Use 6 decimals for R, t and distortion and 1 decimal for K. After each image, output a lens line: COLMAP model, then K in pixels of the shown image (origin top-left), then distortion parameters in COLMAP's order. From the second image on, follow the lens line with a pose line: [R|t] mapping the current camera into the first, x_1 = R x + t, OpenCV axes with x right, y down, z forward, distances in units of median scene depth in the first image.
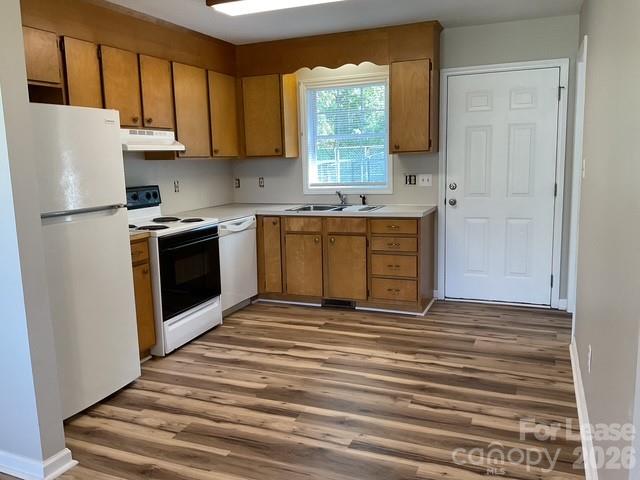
lens RADIAL K [[528.0, 0, 318.3], [0, 528.0, 238.1], [0, 0, 1]] dist [0.111824, -0.205533]
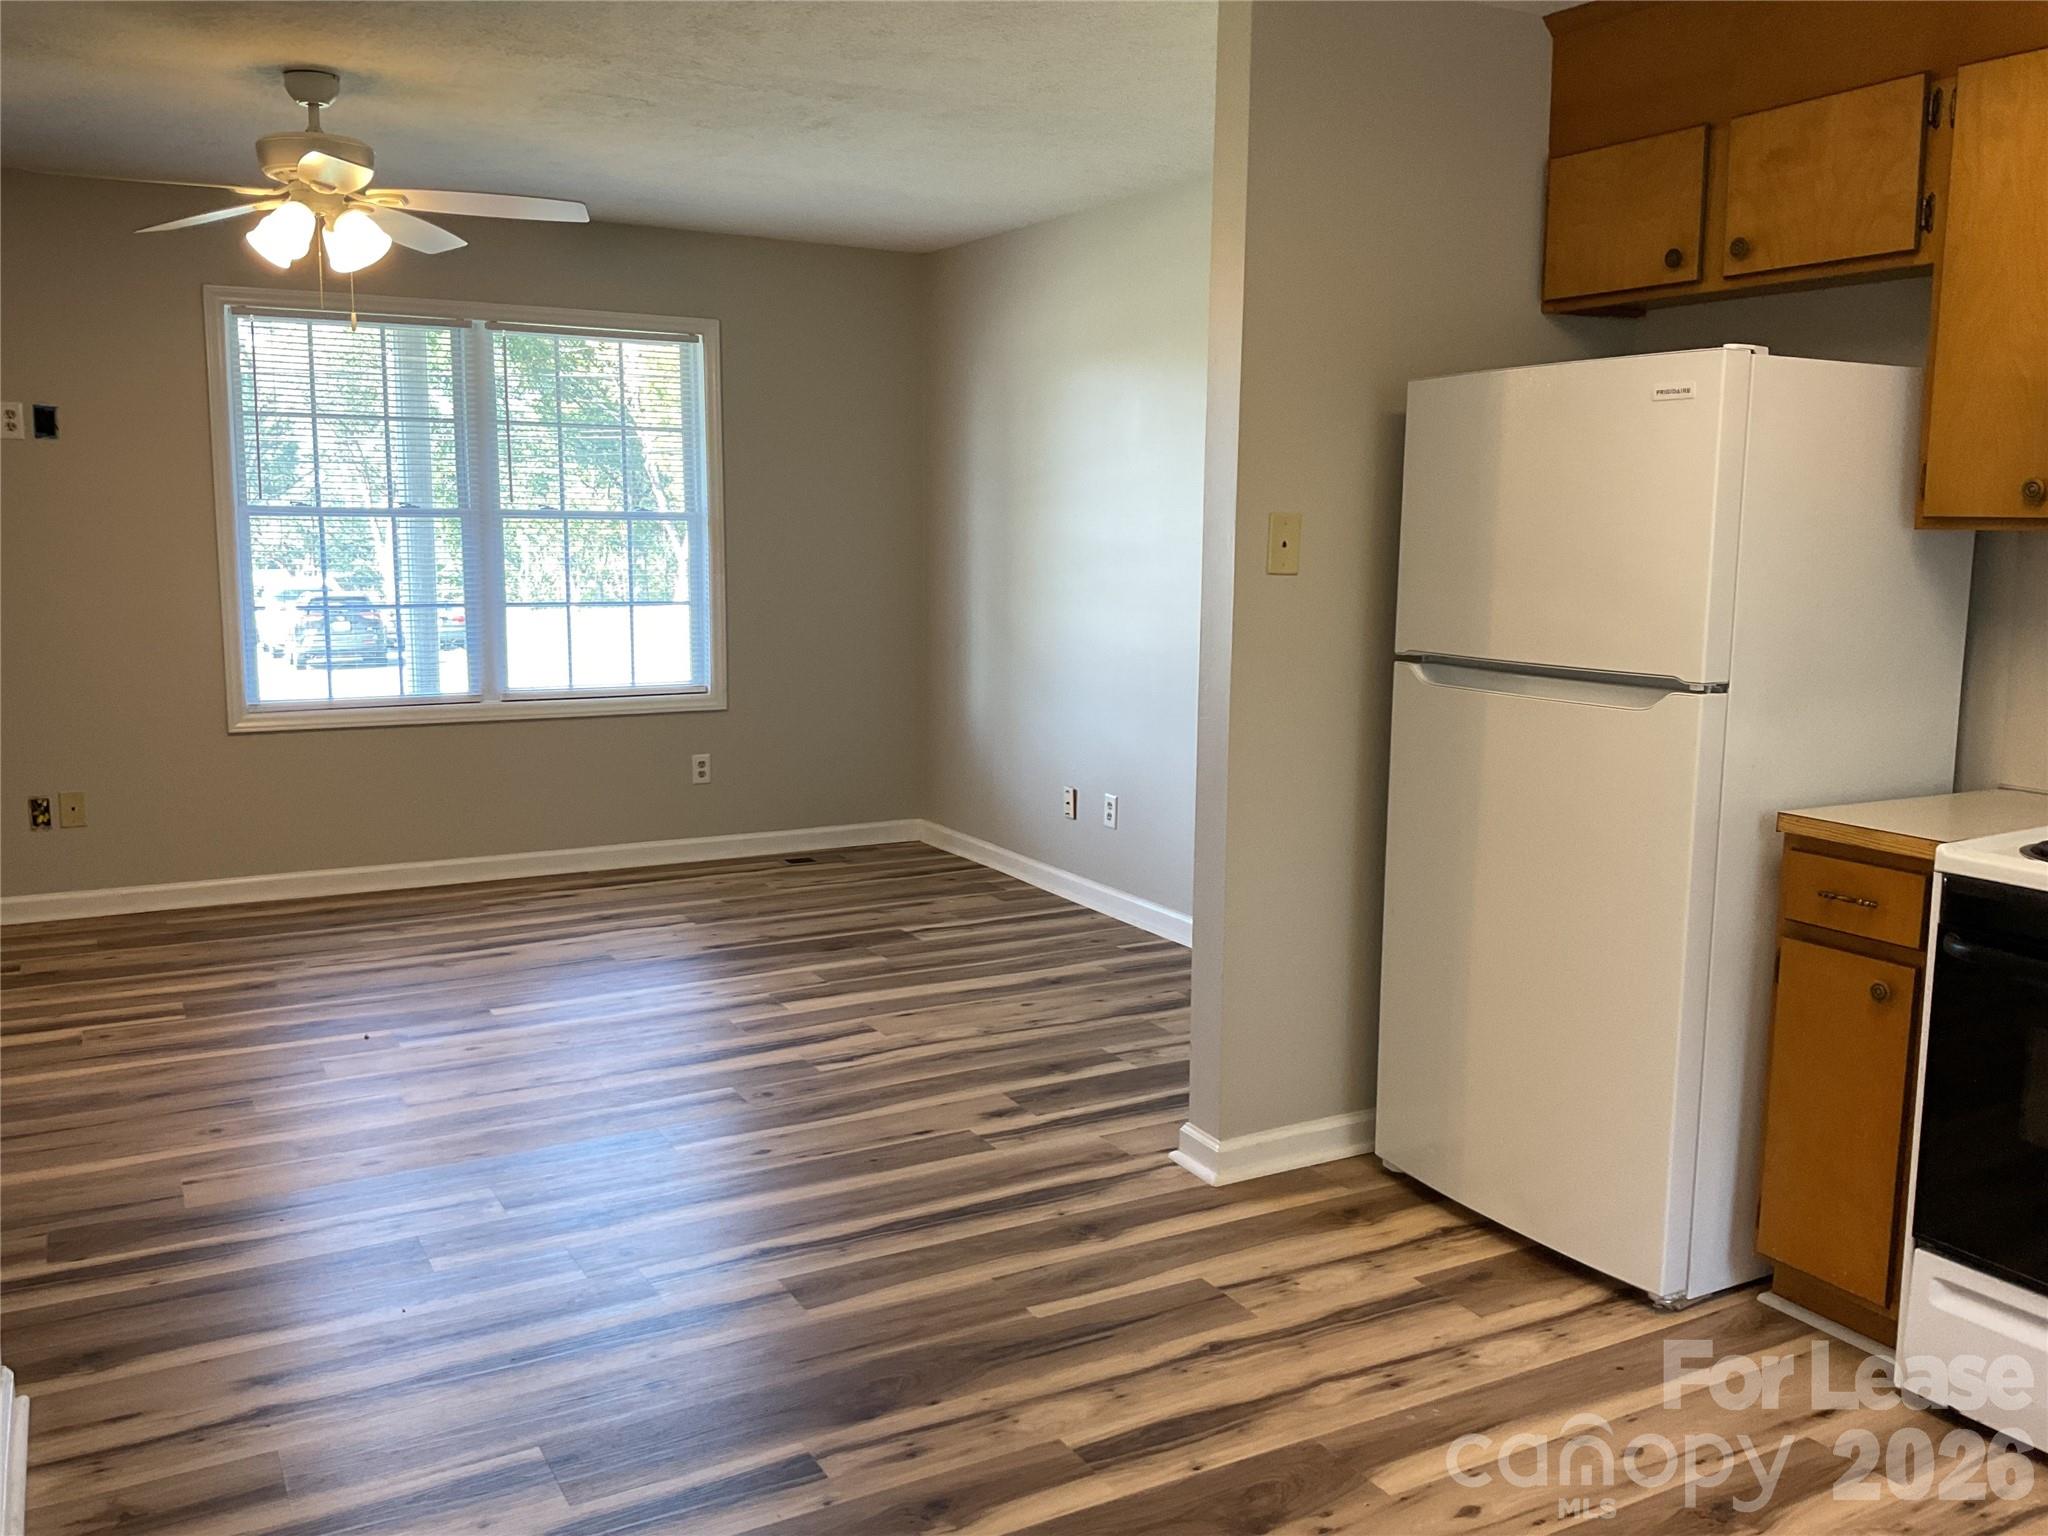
lens RADIAL K [[1689.6, 0, 1018.5], [0, 1689.6, 761.8], [0, 0, 1]] dist [0.111824, -0.205533]
pose [[-0.620957, 0.133744, -0.772350, 0.405925], [-0.111608, 0.960211, 0.256005, -0.155534], [0.775858, 0.245169, -0.581323, 0.914618]]
